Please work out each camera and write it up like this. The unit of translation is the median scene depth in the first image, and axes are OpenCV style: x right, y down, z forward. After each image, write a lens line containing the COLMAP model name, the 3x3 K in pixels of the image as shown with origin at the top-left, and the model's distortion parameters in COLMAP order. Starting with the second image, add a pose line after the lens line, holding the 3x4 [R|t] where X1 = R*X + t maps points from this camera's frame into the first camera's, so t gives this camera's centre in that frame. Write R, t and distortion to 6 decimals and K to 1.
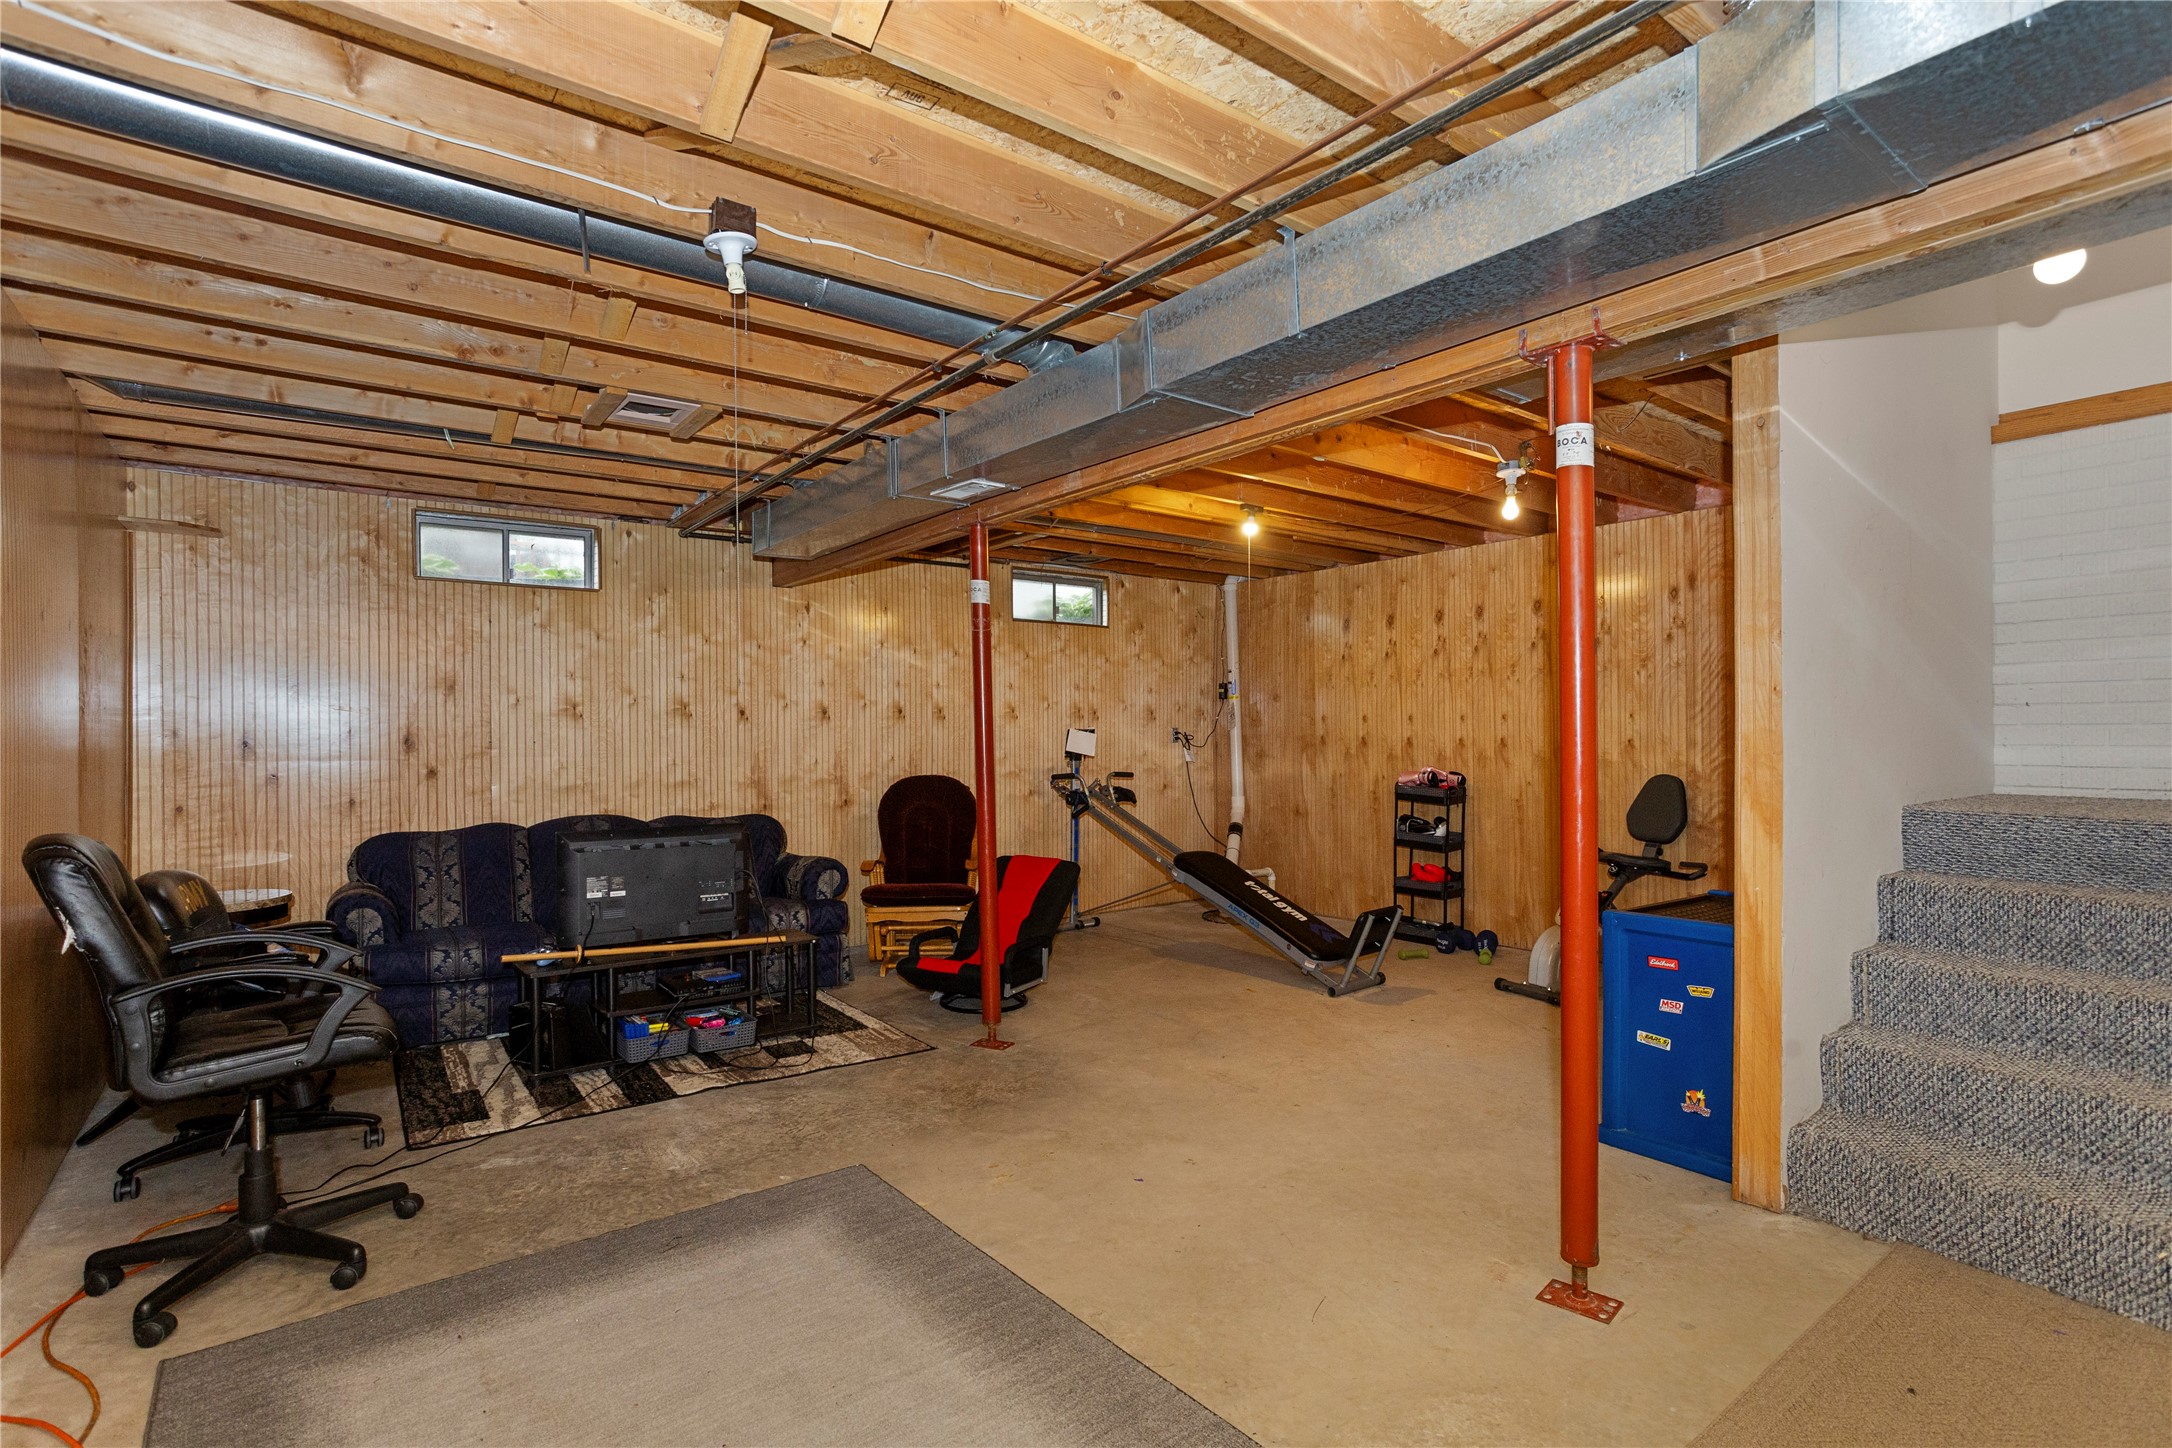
lens RADIAL K [[1072.3, 0, 1067.1], [0, 1072.3, 722.0], [0, 0, 1]] dist [-0.048709, 0.035654]
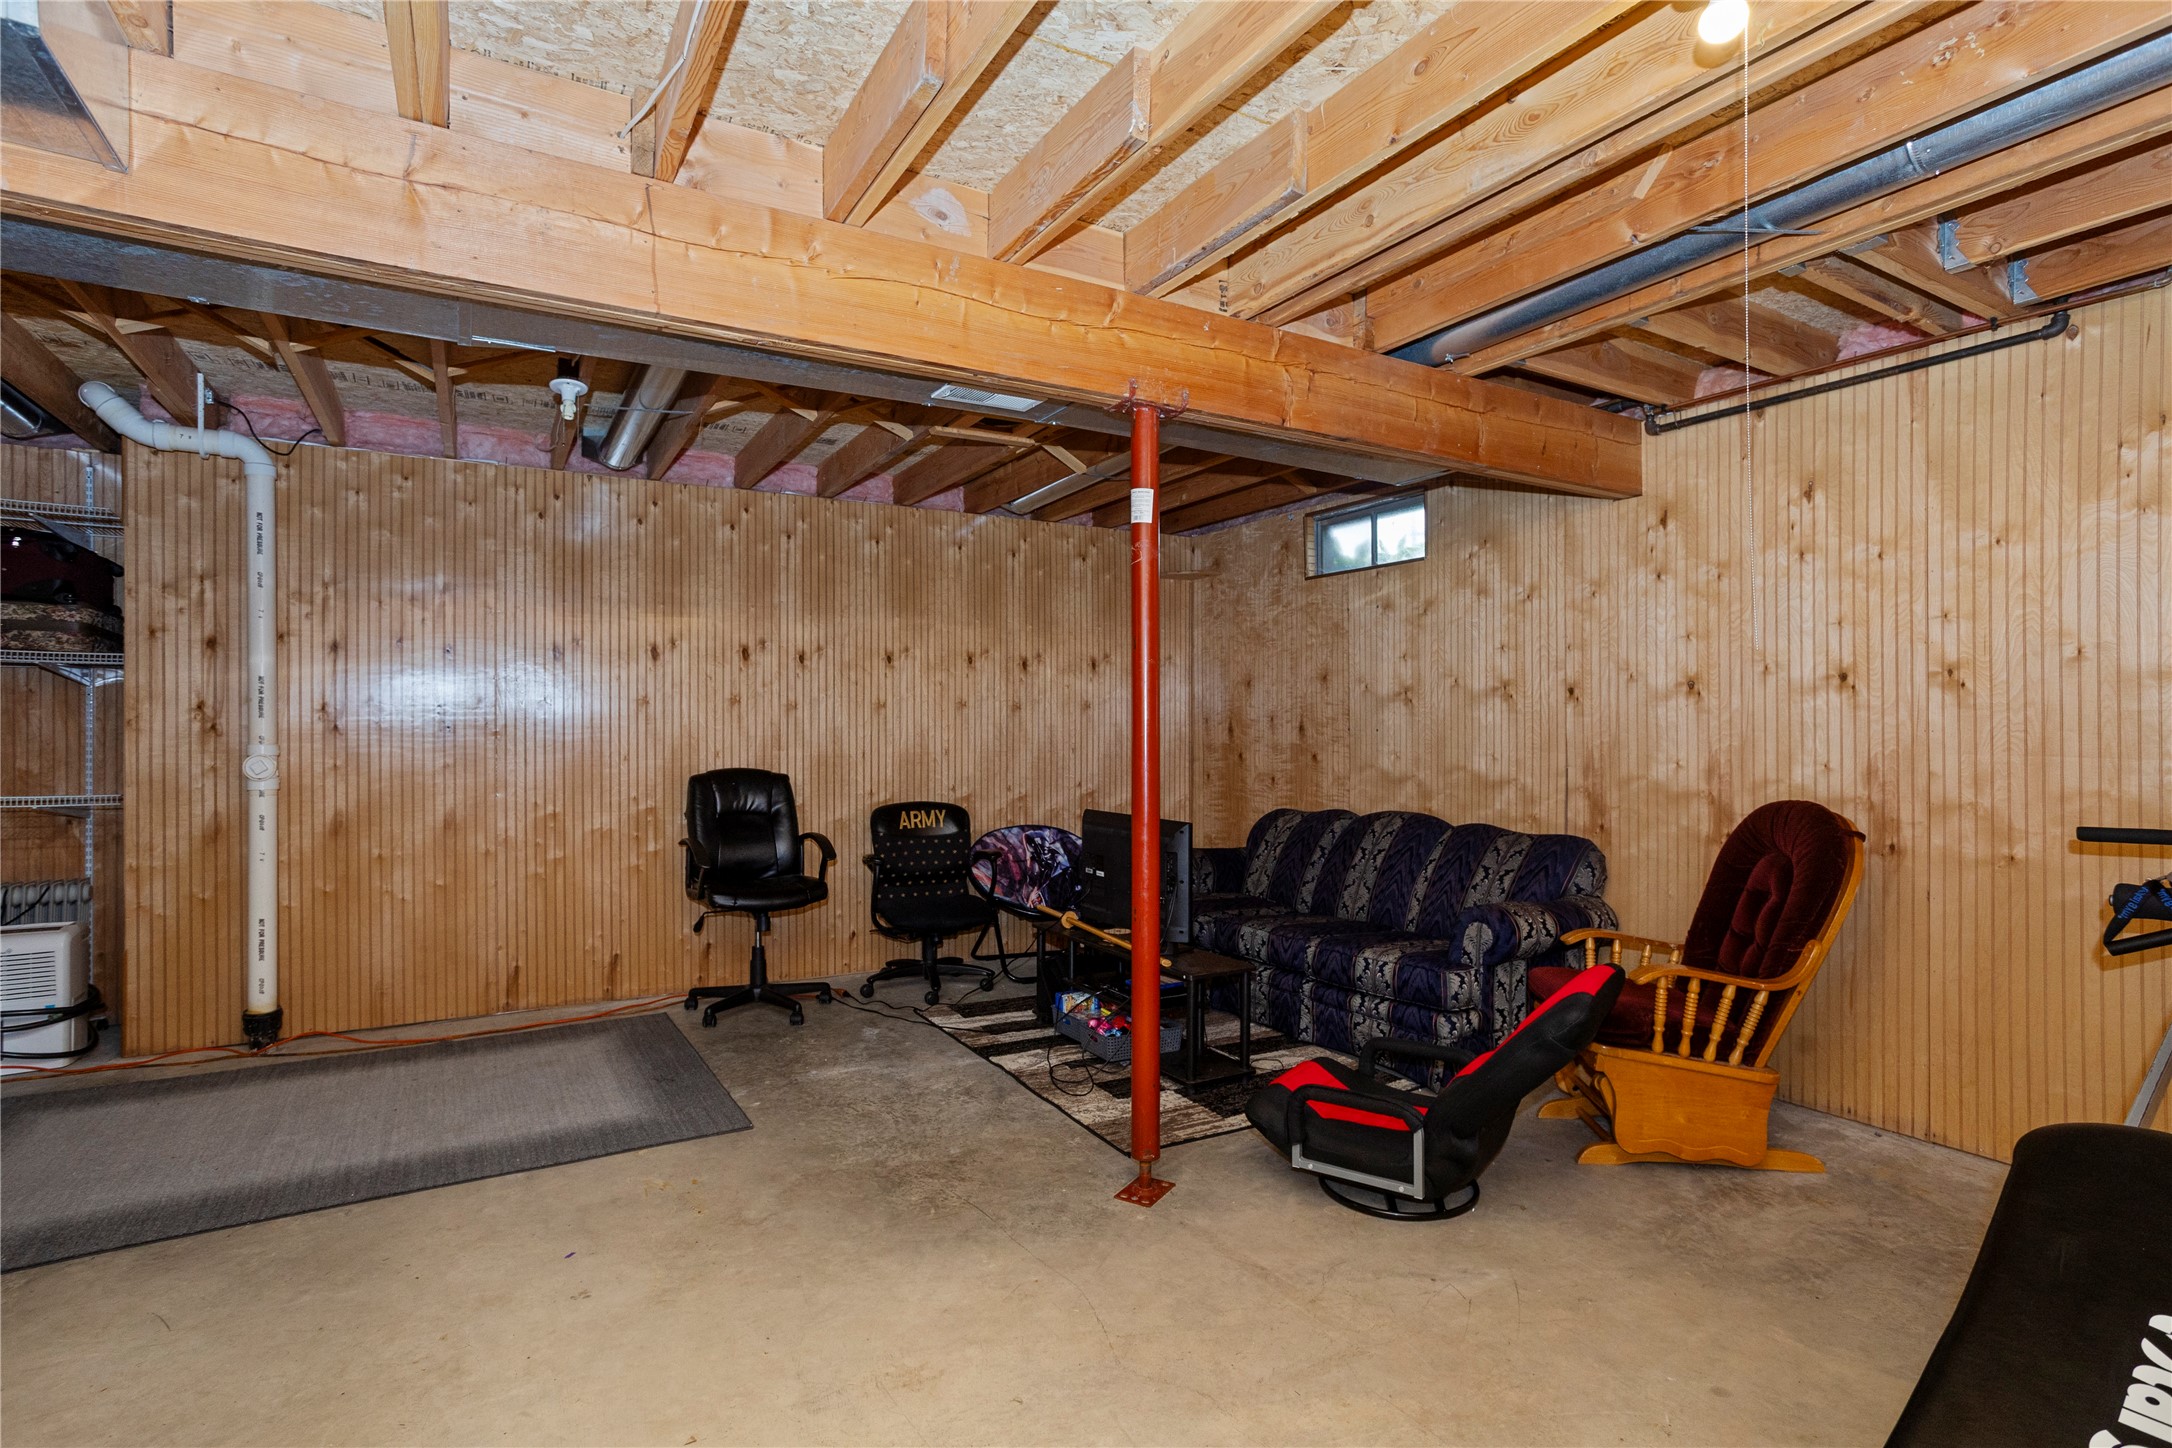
lens RADIAL K [[1057.1, 0, 1084.2], [0, 1057.1, 731.0], [0, 0, 1]] dist [-0.055964, 0.032589]
pose [[-0.109218, 0.007450, -0.993990, 0.417593], [0.010110, 0.999929, 0.006384, 0.010453], [0.993966, -0.009352, -0.109286, 0.755561]]
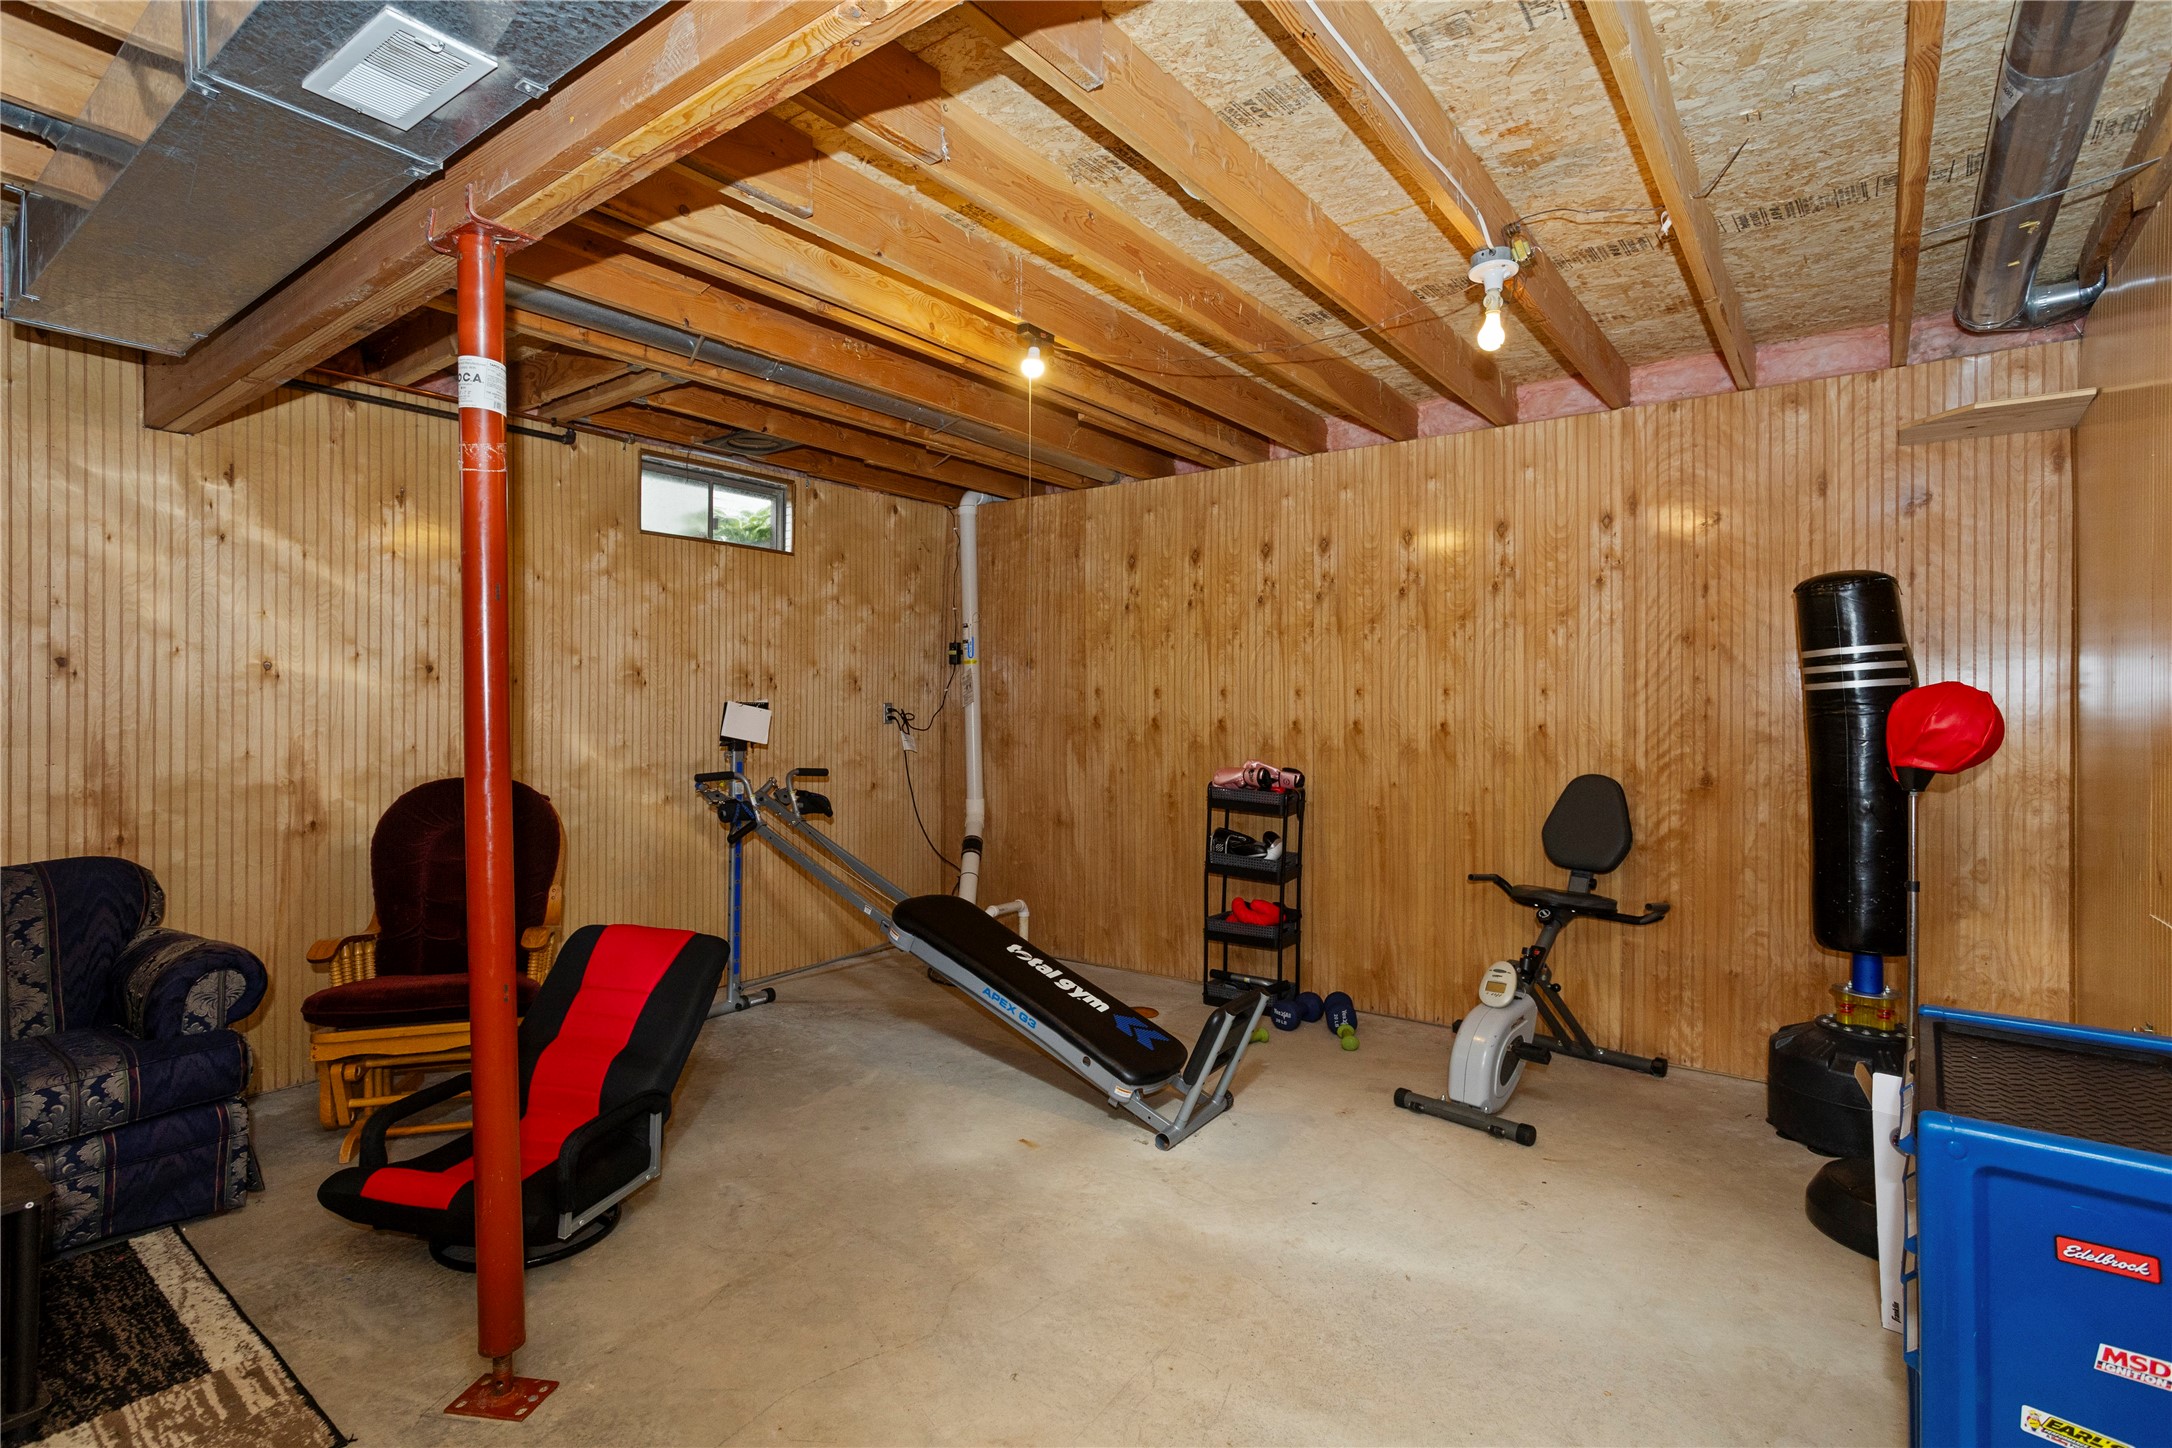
lens RADIAL K [[1072.3, 0, 1067.1], [0, 1072.3, 722.0], [0, 0, 1]] dist [-0.048709, 0.035654]
pose [[0.960910, 0.007129, 0.276769, 0.023793], [-0.012238, 0.999785, 0.016737, 0.006043], [-0.276590, -0.019469, 0.960791, 0.375169]]
